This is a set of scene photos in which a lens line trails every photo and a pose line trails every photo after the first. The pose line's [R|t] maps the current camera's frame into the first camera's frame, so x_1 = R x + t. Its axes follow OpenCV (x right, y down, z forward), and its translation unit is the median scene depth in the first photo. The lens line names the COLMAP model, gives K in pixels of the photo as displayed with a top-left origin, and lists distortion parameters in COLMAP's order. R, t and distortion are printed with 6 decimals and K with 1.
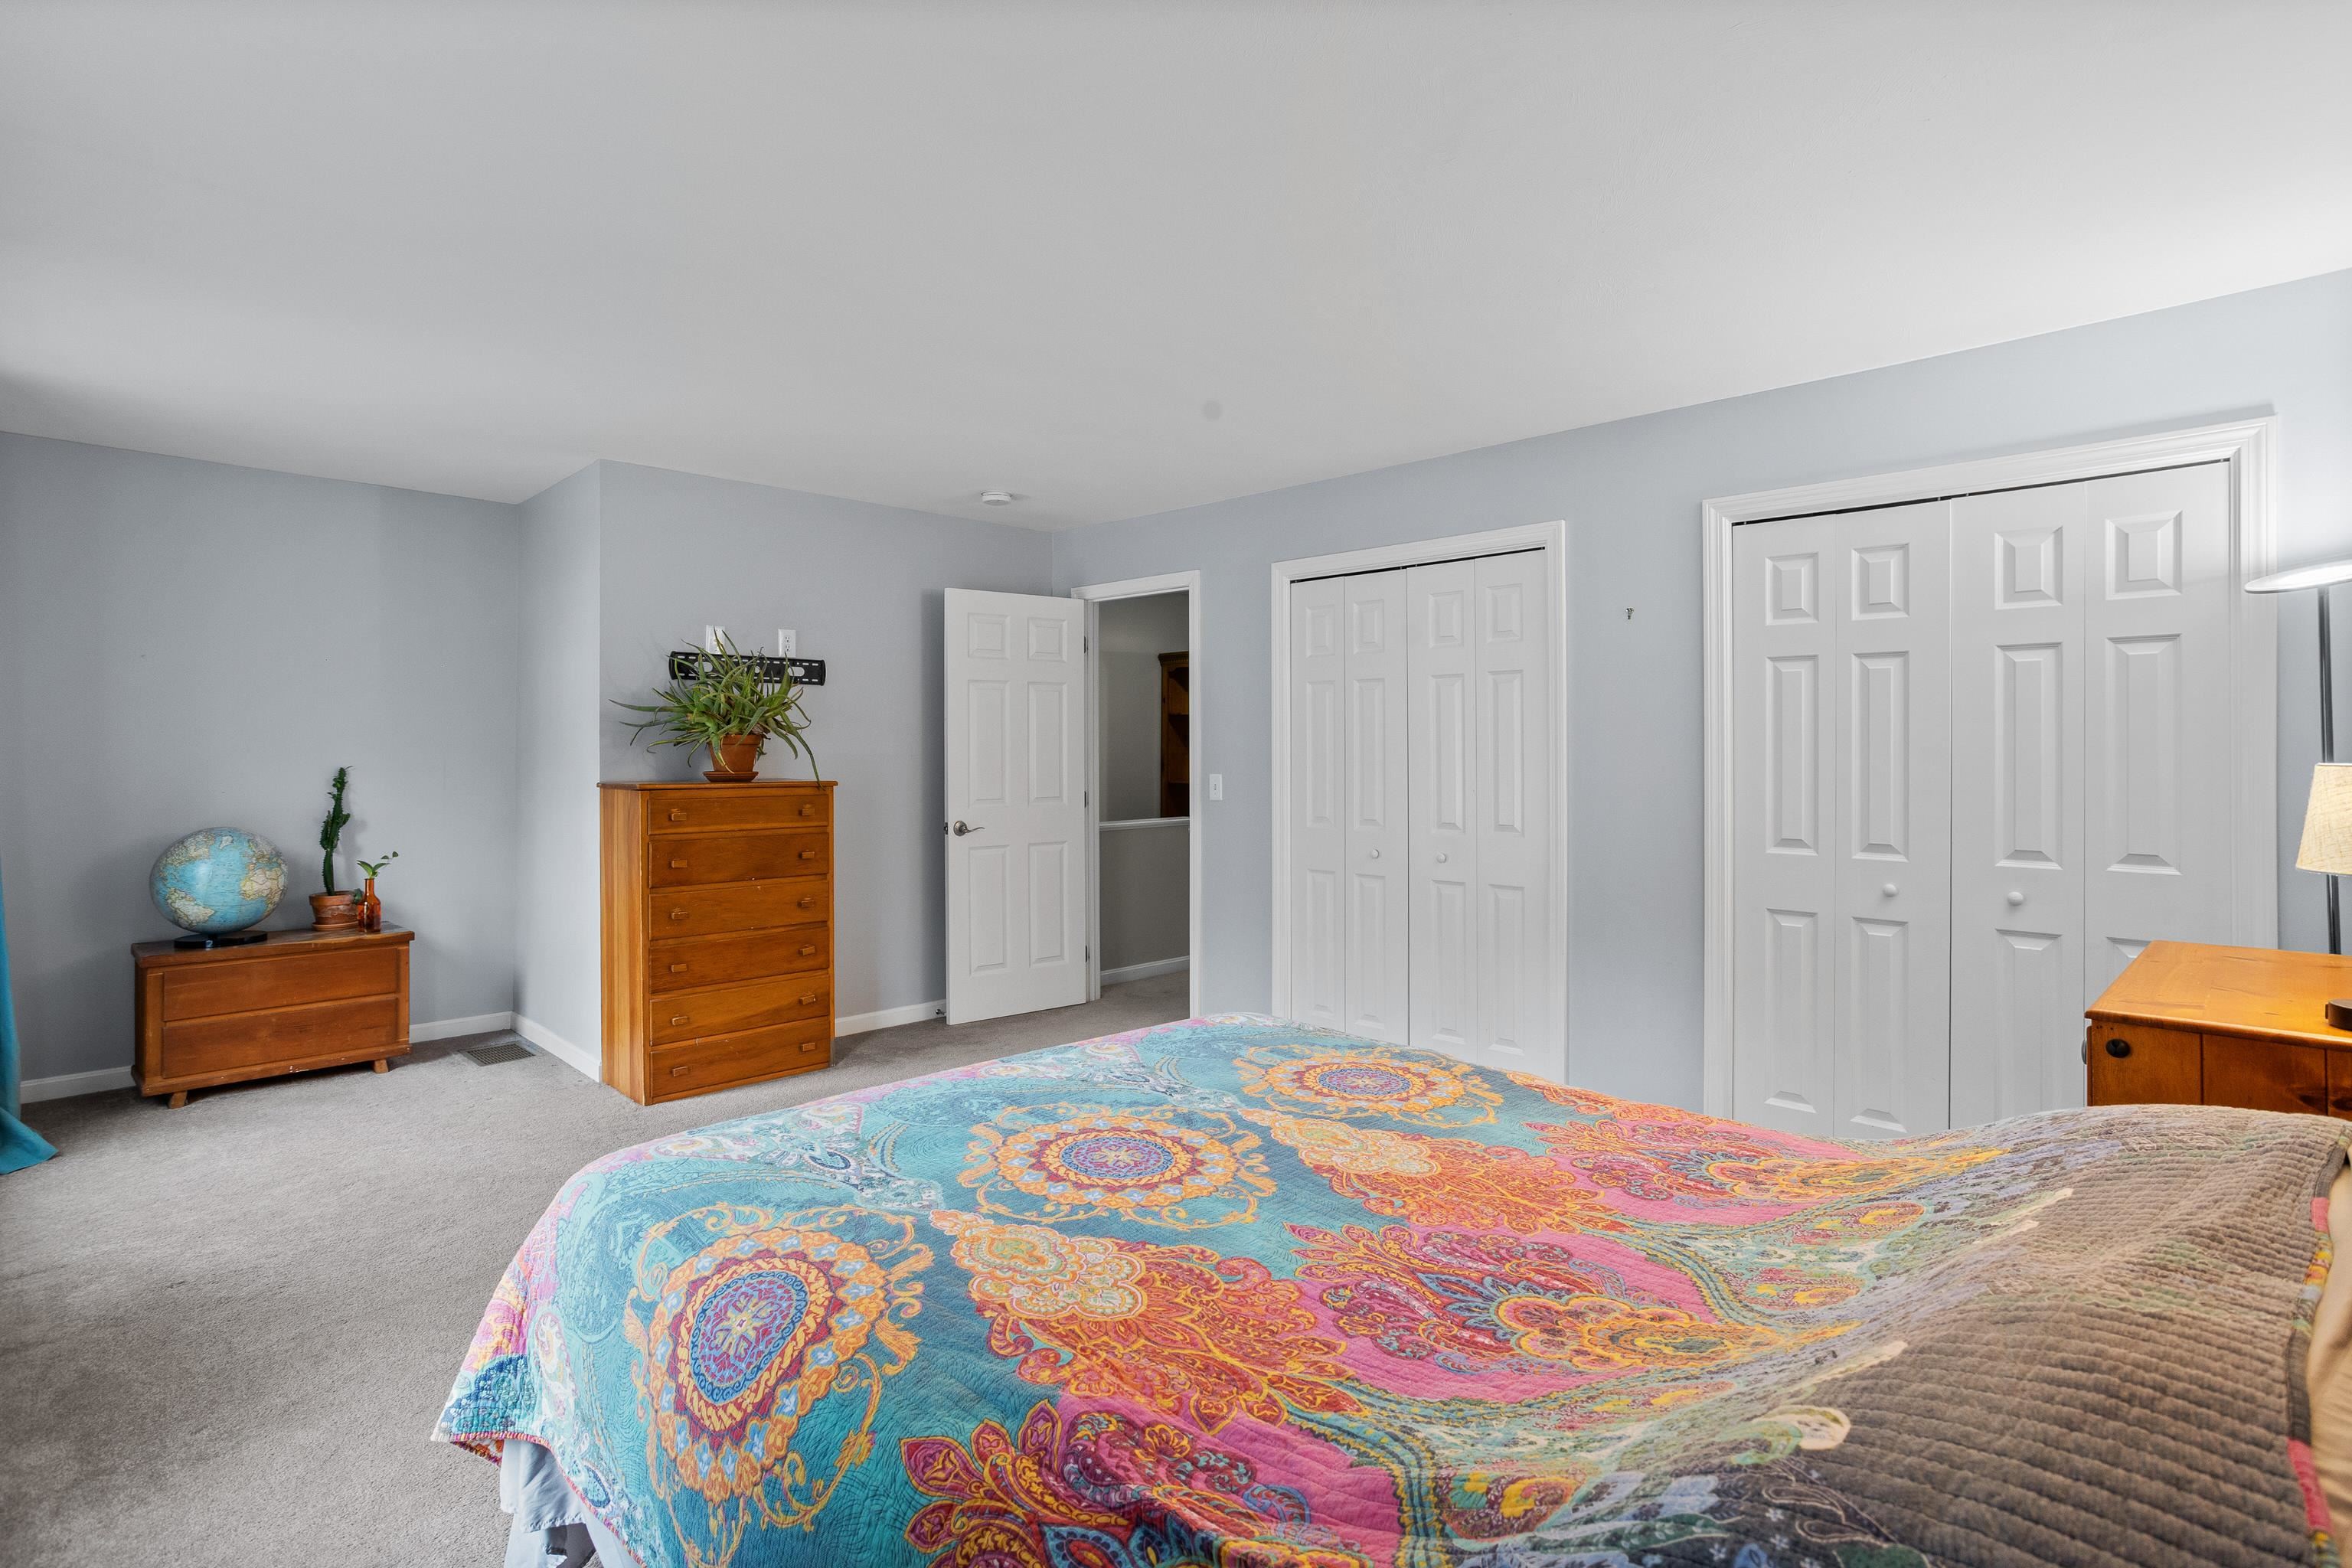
lens RADIAL K [[1200.1, 0, 1170.1], [0, 1200.1, 746.9], [0, 0, 1]] dist [-0.002949, -0.000491]
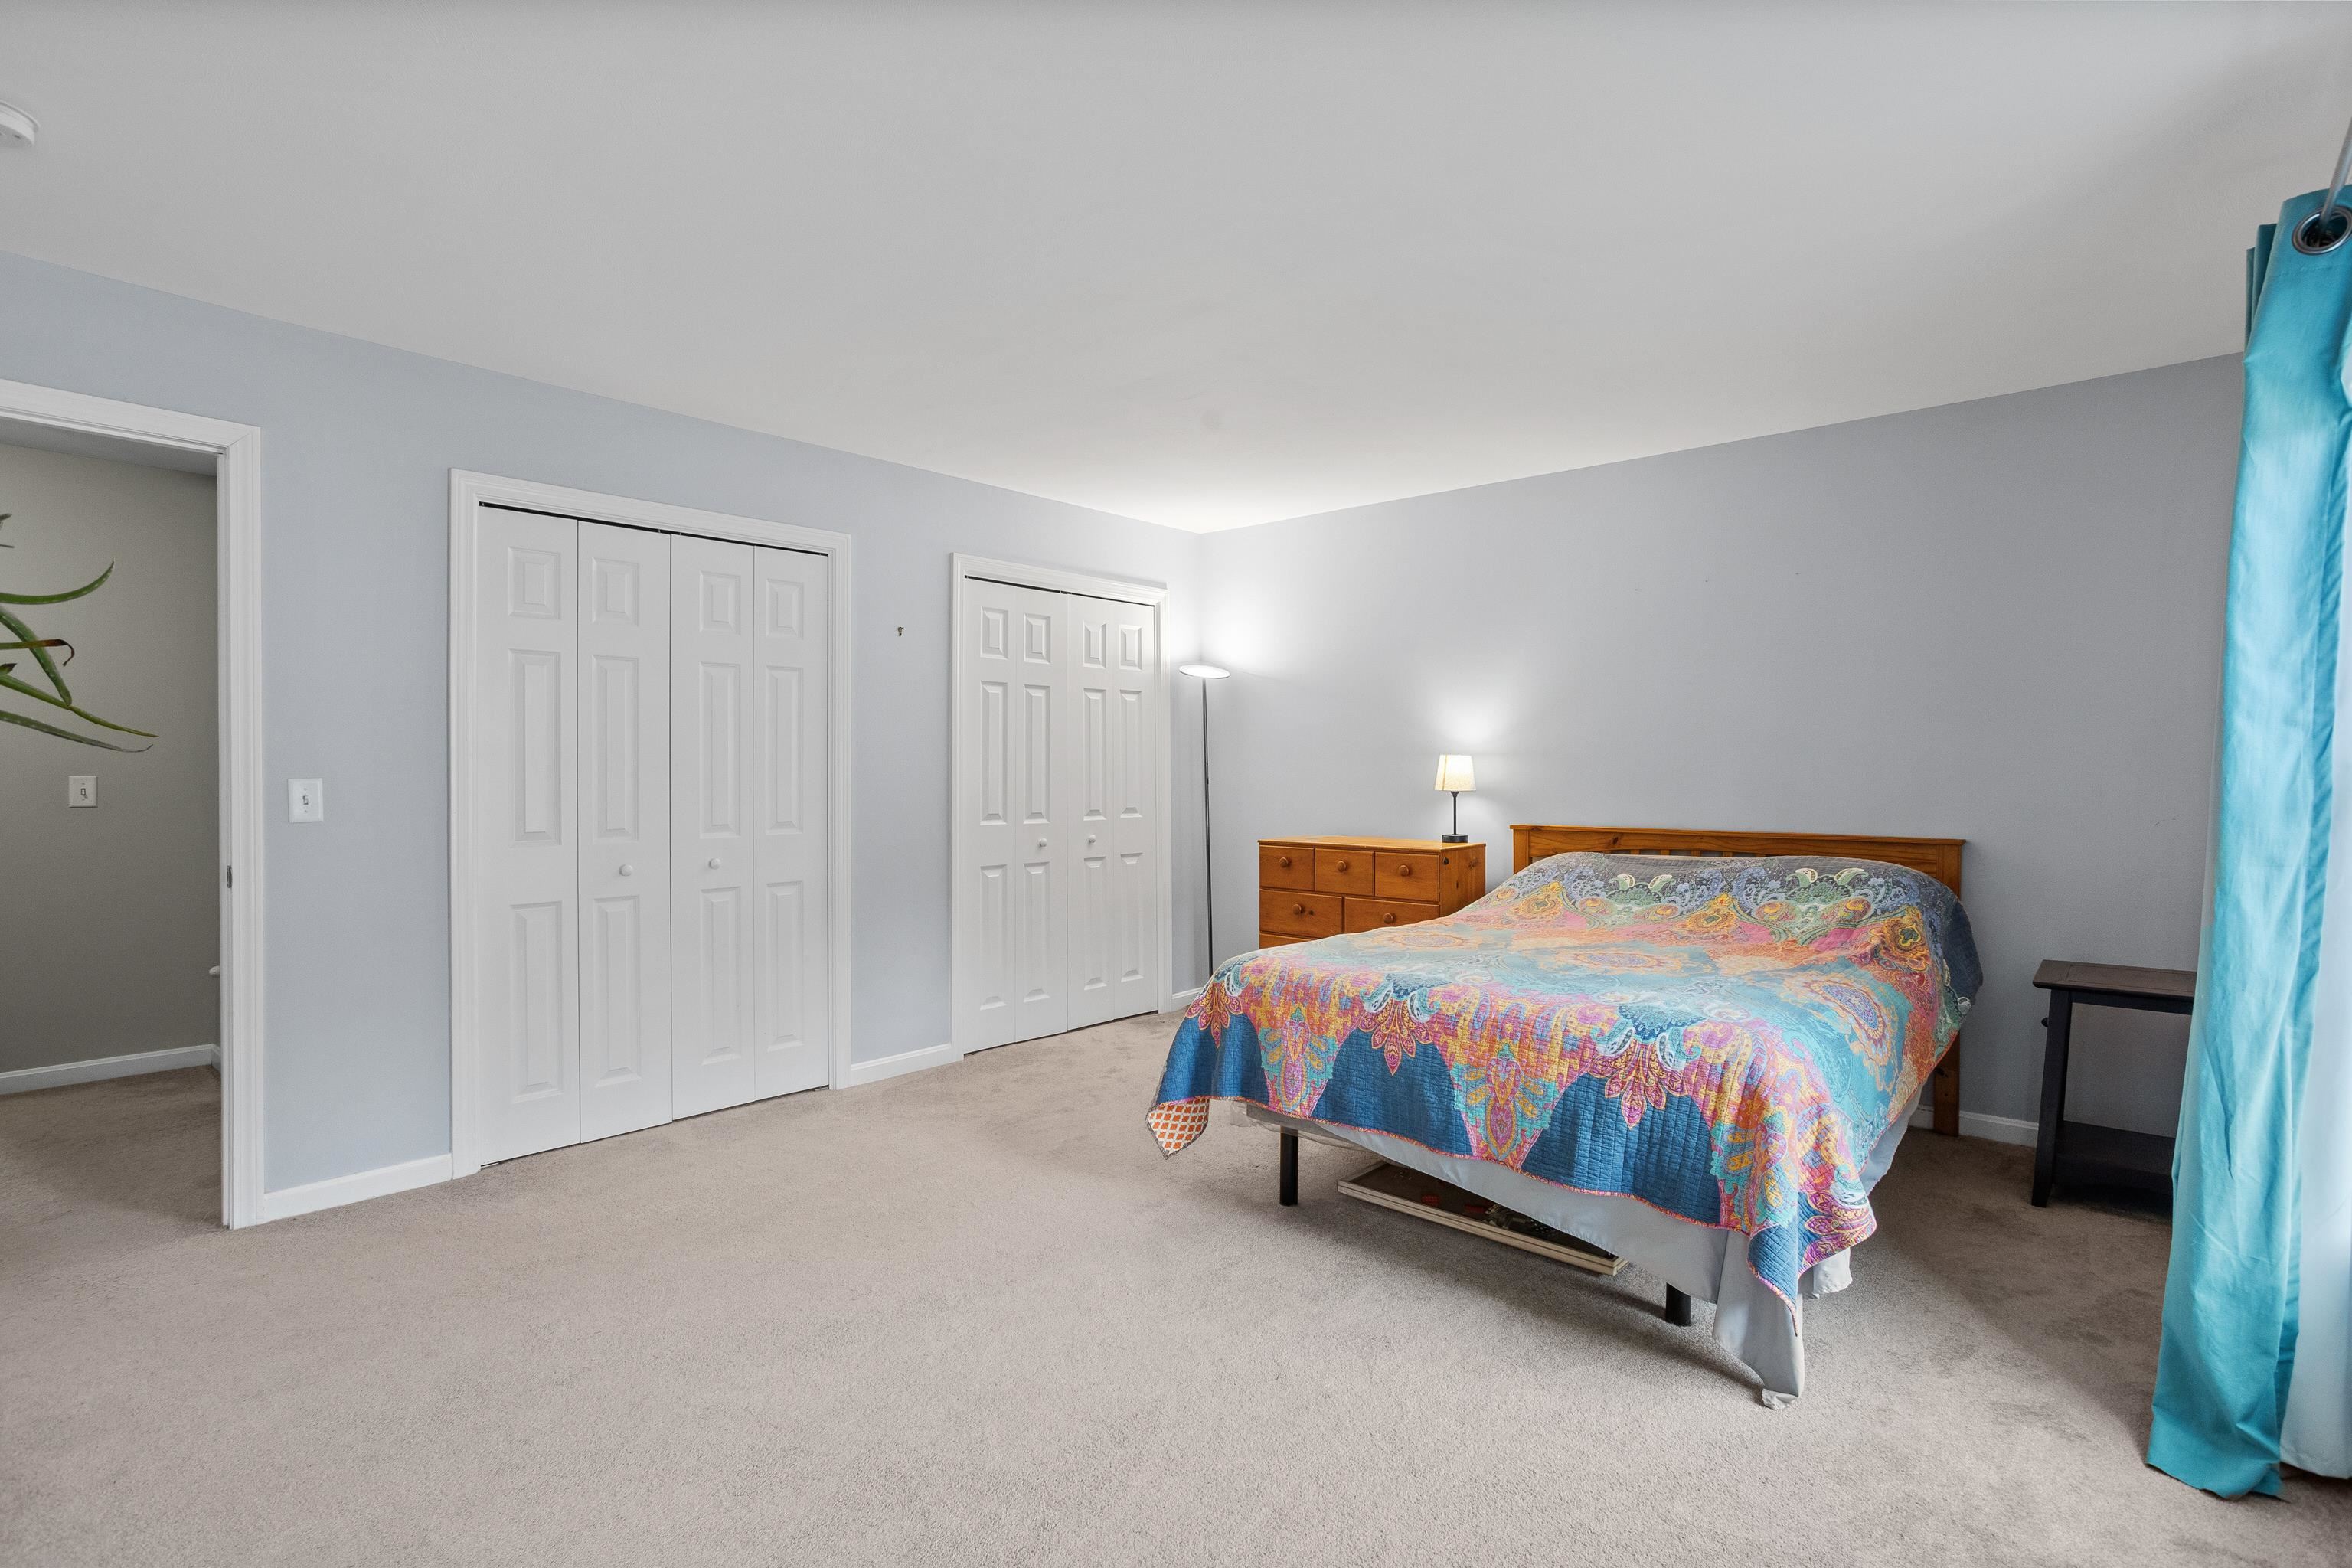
lens RADIAL K [[1133.9, 0, 1187.6], [0, 1133.9, 771.0], [0, 0, 1]] dist [-0.055756, 0.035875]
pose [[-0.076259, -0.002414, 0.997085, -0.635286], [-0.002602, 0.999994, 0.002222, 0.019163], [-0.997085, -0.002425, -0.076264, 0.691118]]
